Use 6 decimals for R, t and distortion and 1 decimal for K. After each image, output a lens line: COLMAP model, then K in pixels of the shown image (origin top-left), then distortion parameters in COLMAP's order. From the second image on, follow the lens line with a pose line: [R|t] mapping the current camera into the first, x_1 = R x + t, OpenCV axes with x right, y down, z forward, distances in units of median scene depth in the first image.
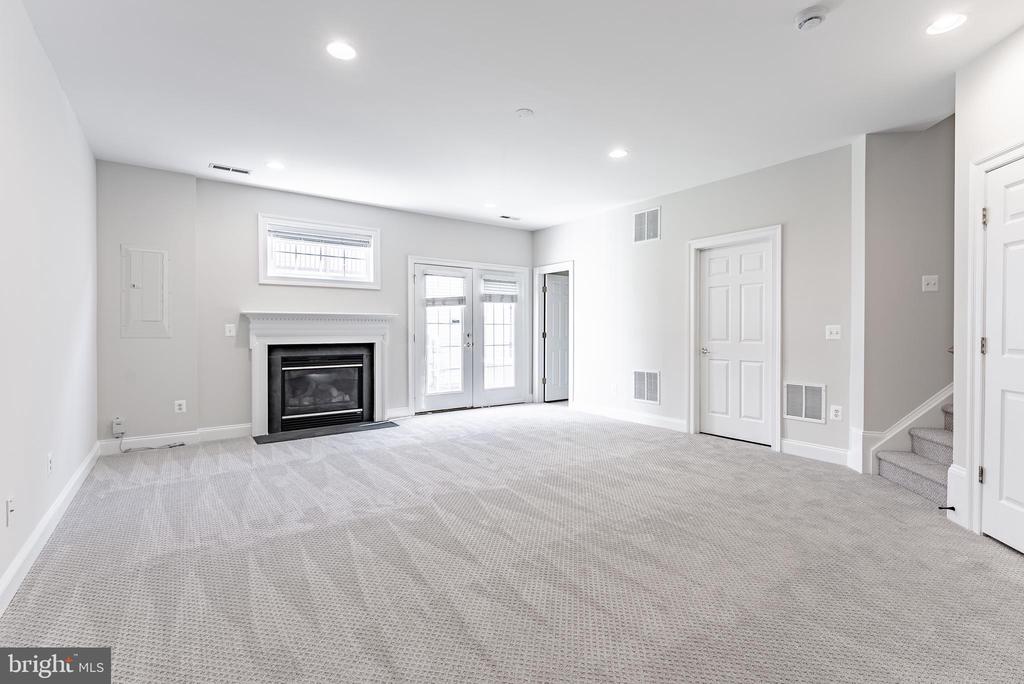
lens RADIAL K [[456.2, 0, 511.0], [0, 456.2, 337.2], [0, 0, 1]] dist [0.011288, -0.004268]
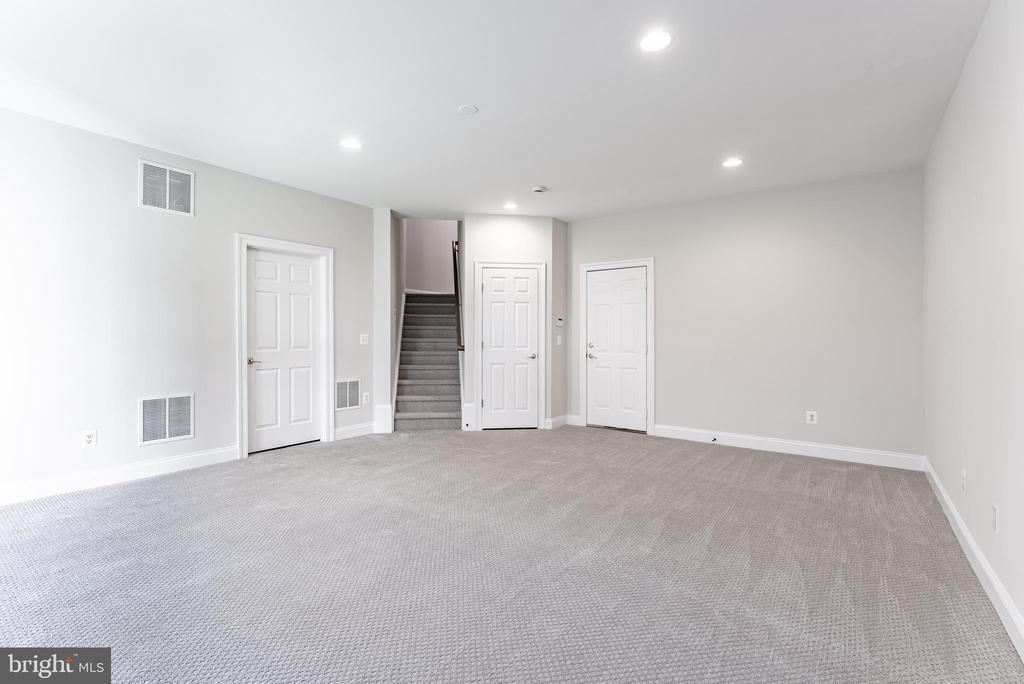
lens RADIAL K [[456.2, 0, 511.2], [0, 456.2, 339.2], [0, 0, 1]] dist [0.011288, -0.004268]
pose [[-0.291818, -0.000461, 0.956474, -0.607571], [0.015425, 0.999868, 0.005188, -0.010109], [-0.956350, 0.016268, -0.291772, 0.807912]]
